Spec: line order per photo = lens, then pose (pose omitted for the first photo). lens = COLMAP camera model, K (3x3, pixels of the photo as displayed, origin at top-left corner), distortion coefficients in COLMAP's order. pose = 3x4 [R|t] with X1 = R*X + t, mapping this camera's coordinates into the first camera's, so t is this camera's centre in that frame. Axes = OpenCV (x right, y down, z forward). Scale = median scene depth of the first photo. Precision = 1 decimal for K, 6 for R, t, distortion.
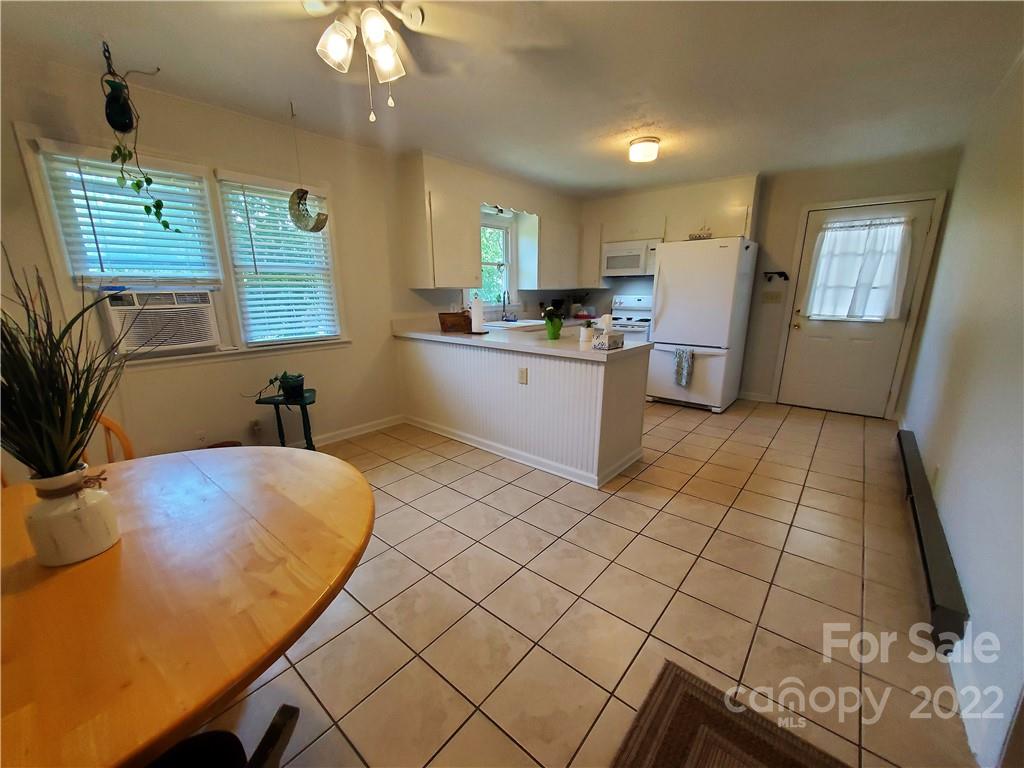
lens RADIAL K [[412.8, 0, 513.8], [0, 412.8, 400.8], [0, 0, 1]] dist [0.000355, 0.000043]
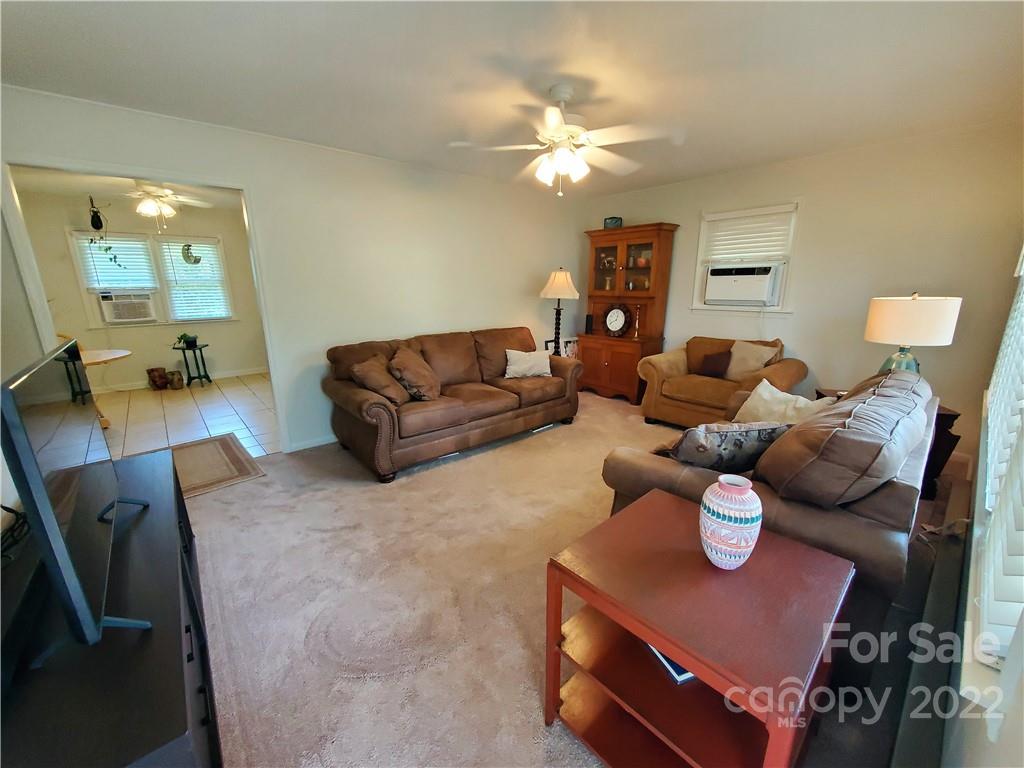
lens RADIAL K [[411.8, 0, 513.8], [0, 411.8, 383.8], [0, 0, 1]] dist [0.000272, 0.000196]
pose [[0.988386, 0.021059, -0.150497, 0.825612], [-0.024494, 0.999479, -0.021007, 0.110917], [0.149977, 0.024450, 0.988387, -0.449784]]
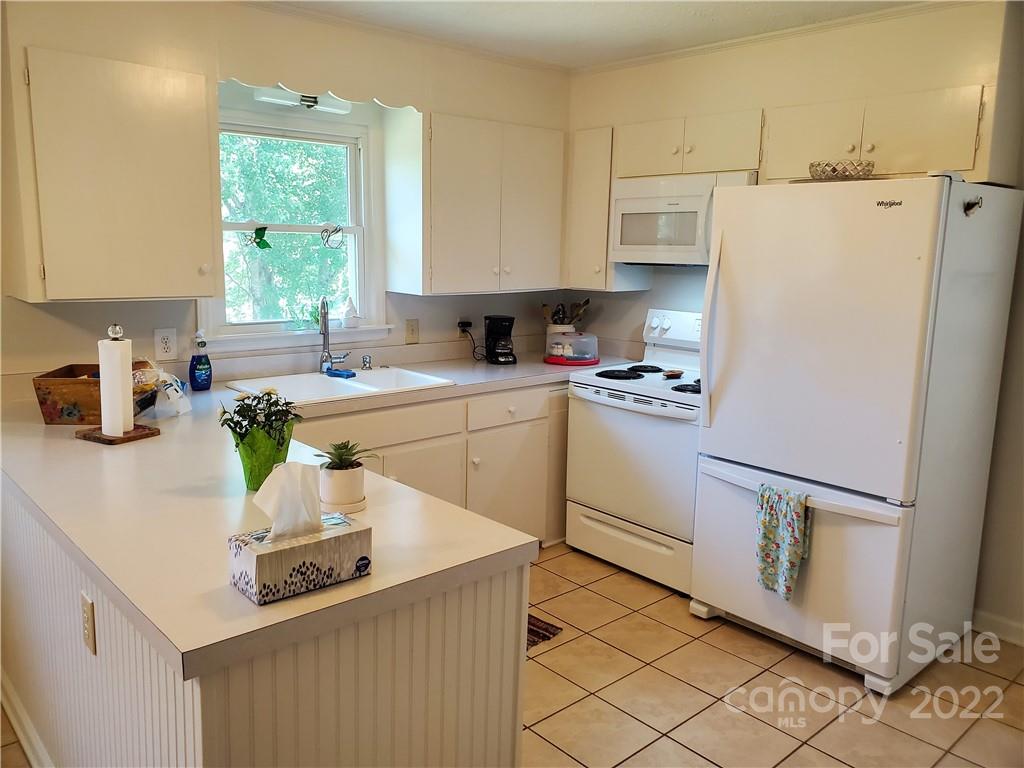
lens RADIAL K [[812.7, 0, 509.5], [0, 812.7, 382.6], [0, 0, 1]] dist [0.020227, -0.010036]
pose [[0.989419, 0.049165, -0.136504, 0.273409], [-0.061528, 0.994229, -0.087883, -0.138653], [0.131395, 0.095352, 0.986734, 0.292322]]
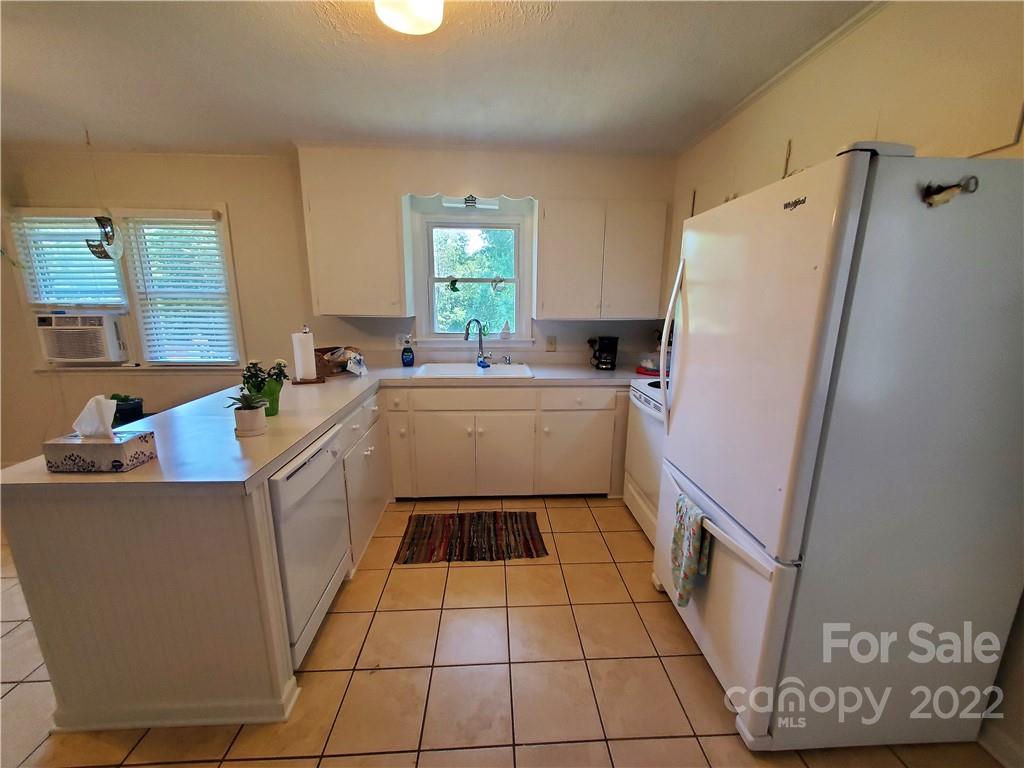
lens RADIAL K [[412.9, 0, 511.8], [0, 412.9, 395.4], [0, 0, 1]] dist [-0.000762, 0.000185]
pose [[0.678211, 0.175640, -0.713568, 0.540943], [-0.201840, 0.978195, 0.048938, -0.202069], [0.706605, 0.110836, 0.698874, 0.620218]]
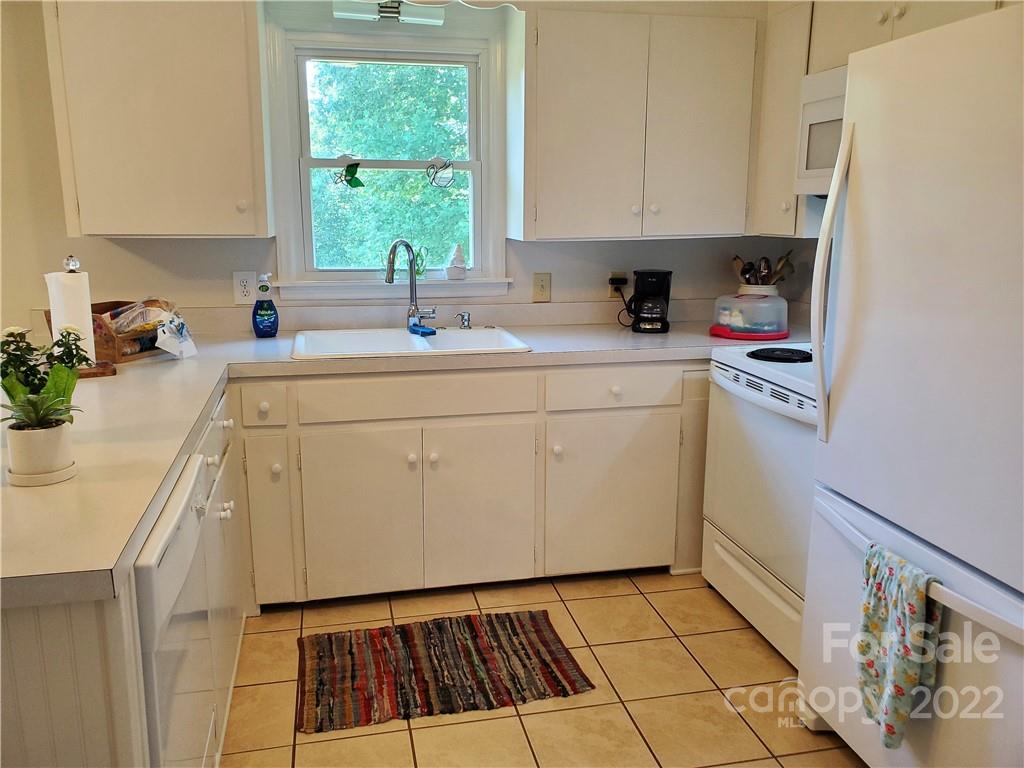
lens RADIAL K [[820.6, 0, 499.3], [0, 820.6, 380.1], [0, 0, 1]] dist [0.019410, -0.002579]
pose [[0.786190, 0.133342, -0.603428, 0.485252], [-0.166454, 0.986049, 0.001022, -0.177970], [0.595146, 0.099640, 0.797417, 0.548819]]
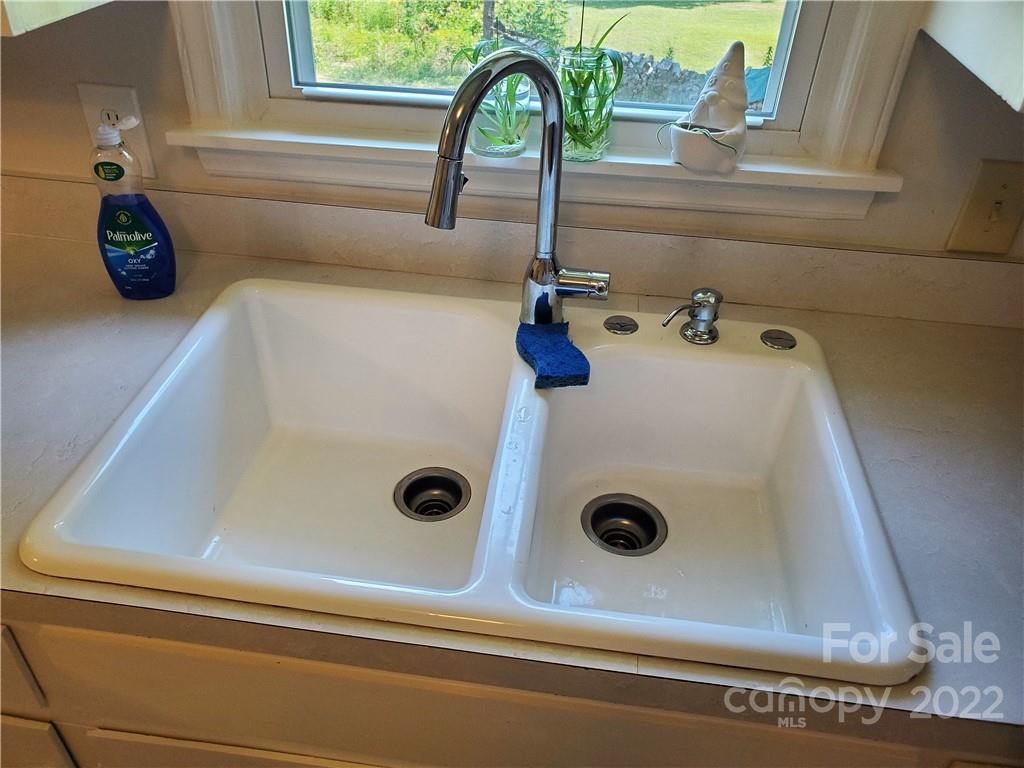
lens RADIAL K [[806.1, 0, 475.4], [0, 806.1, 385.1], [0, 0, 1]] dist [0.001045, -0.000611]
pose [[0.516827, 0.515151, -0.683746, 0.141794], [-0.235648, 0.853438, 0.464880, -0.301095], [0.823019, -0.079139, 0.562474, 0.929998]]
